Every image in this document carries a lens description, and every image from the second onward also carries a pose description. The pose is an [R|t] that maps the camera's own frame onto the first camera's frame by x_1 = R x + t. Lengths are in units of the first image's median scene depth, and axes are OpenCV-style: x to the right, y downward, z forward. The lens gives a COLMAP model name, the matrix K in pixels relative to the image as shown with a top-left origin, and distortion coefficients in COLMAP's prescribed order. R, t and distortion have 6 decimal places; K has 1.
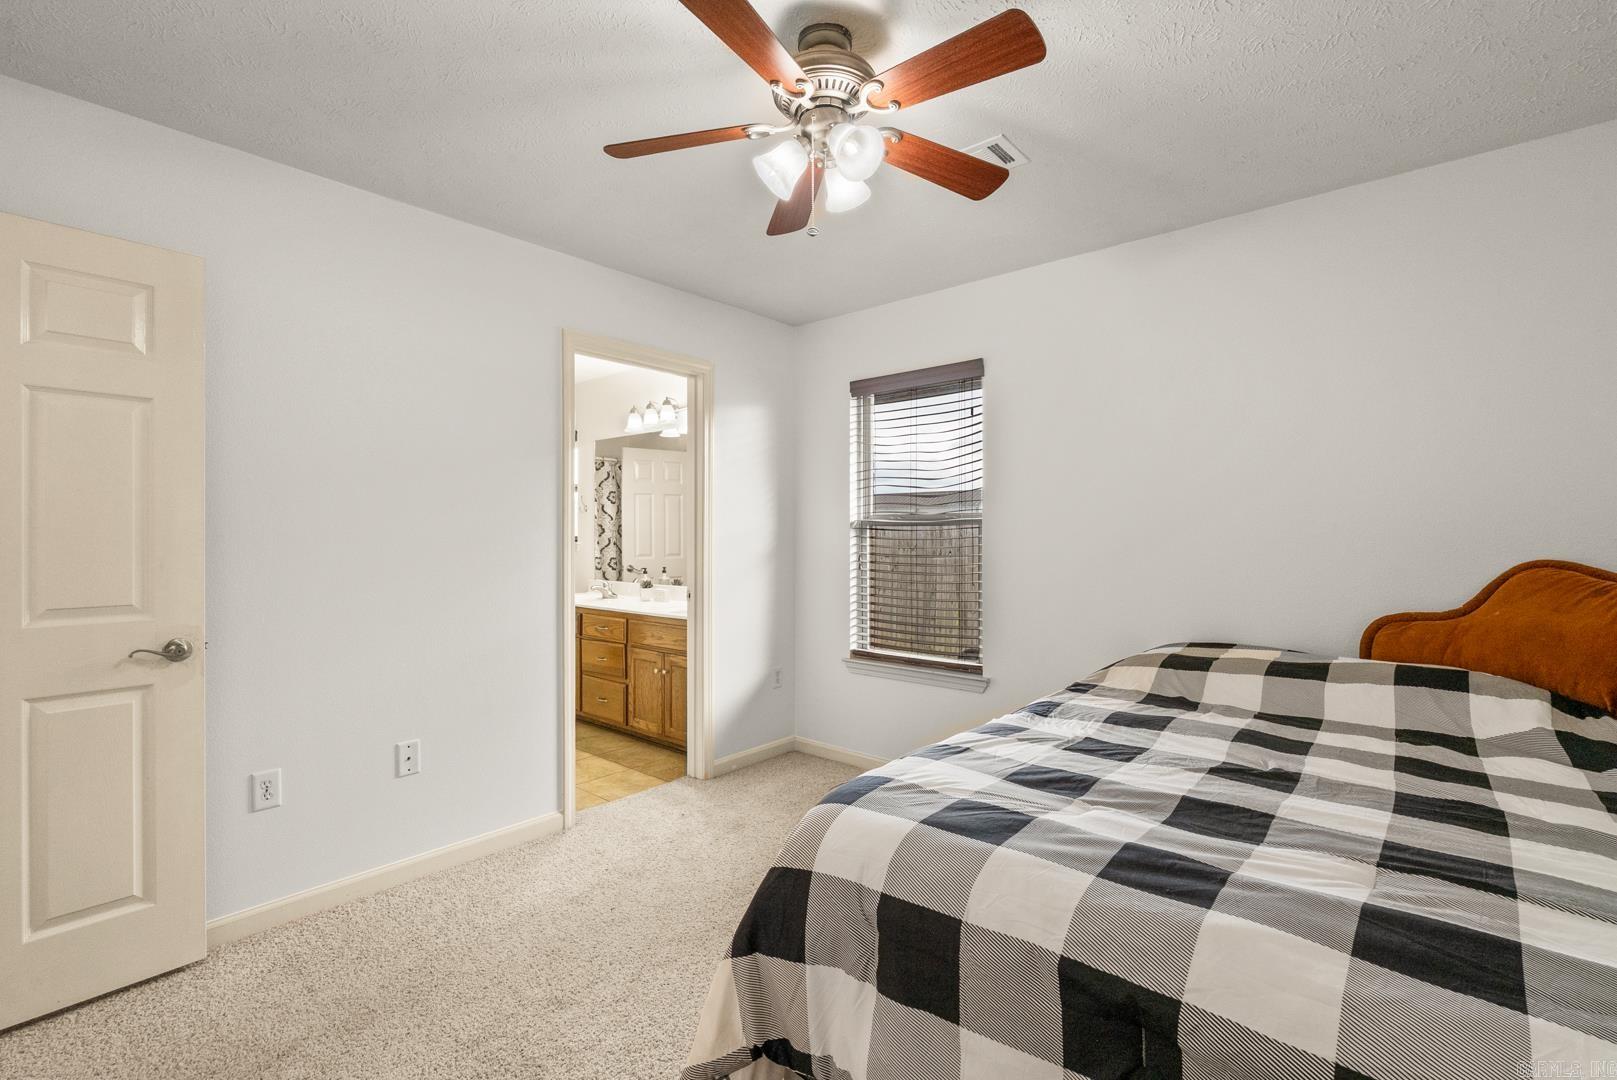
lens RADIAL K [[716.5, 0, 805.1], [0, 716.5, 532.8], [0, 0, 1]] dist [-0.003345, -0.000461]
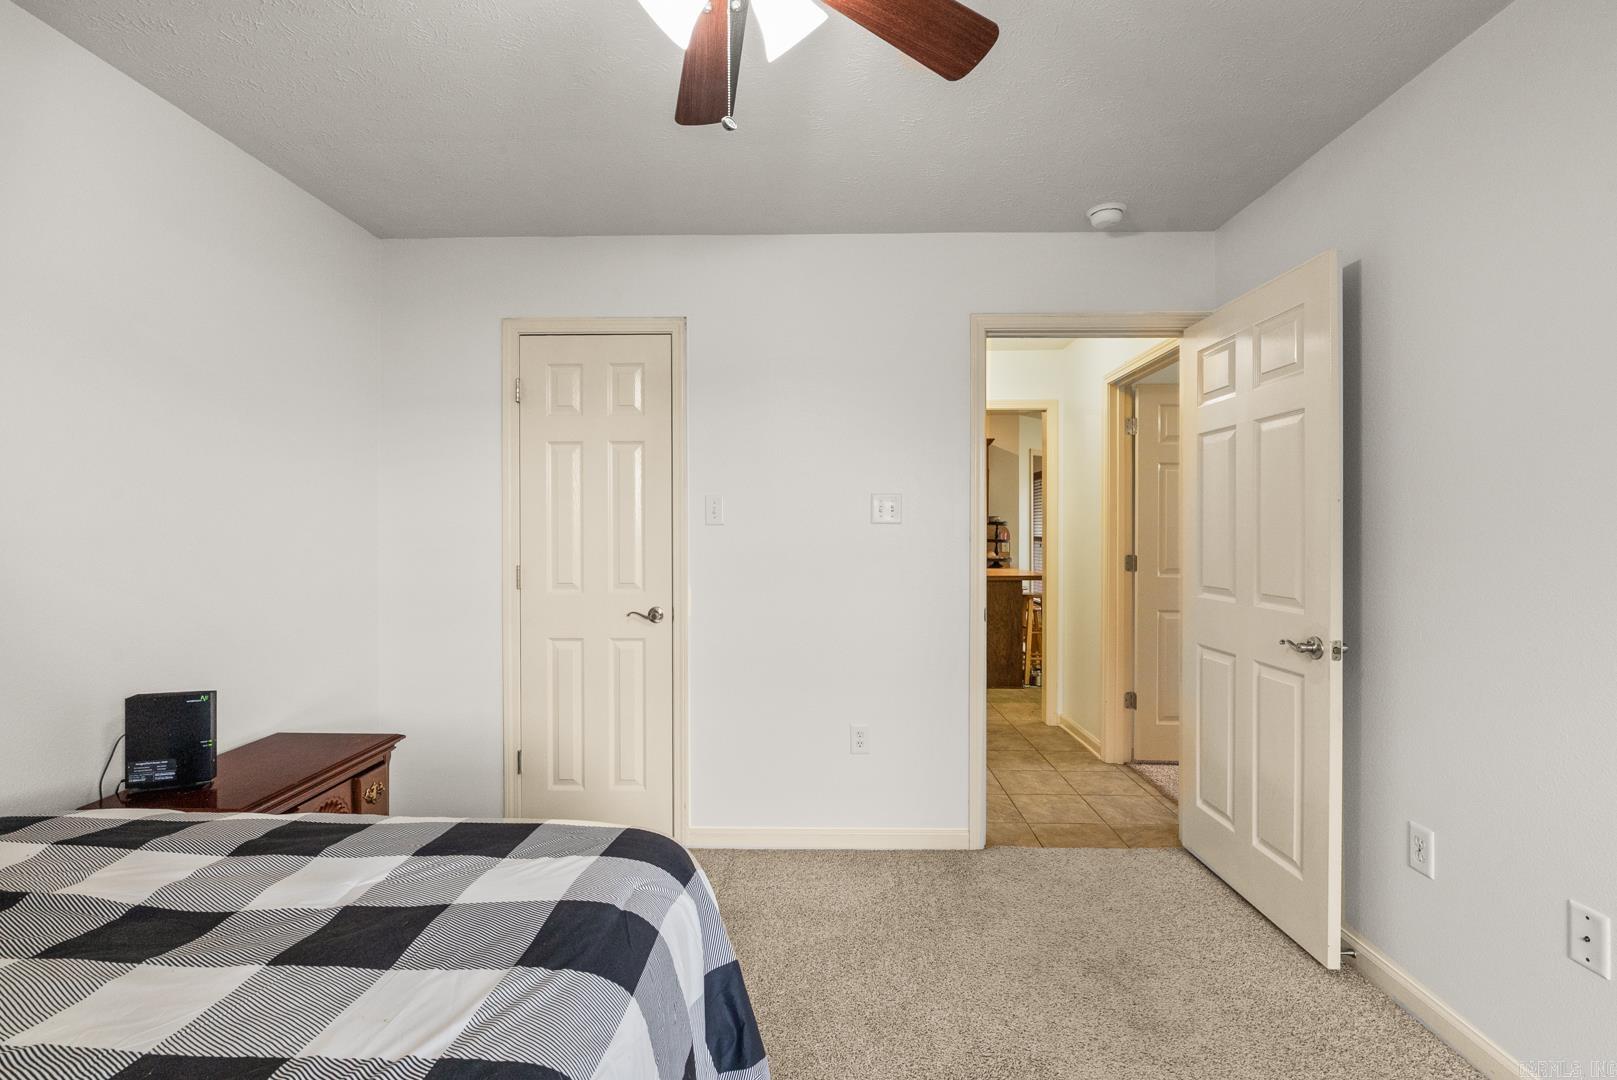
lens RADIAL K [[716.5, 0, 805.1], [0, 716.5, 532.8], [0, 0, 1]] dist [-0.003345, -0.000461]
pose [[-0.769248, 0.004804, -0.638933, 0.585002], [0.003735, 0.999988, 0.003022, -0.011220], [0.638940, -0.000061, -0.769257, 2.270694]]
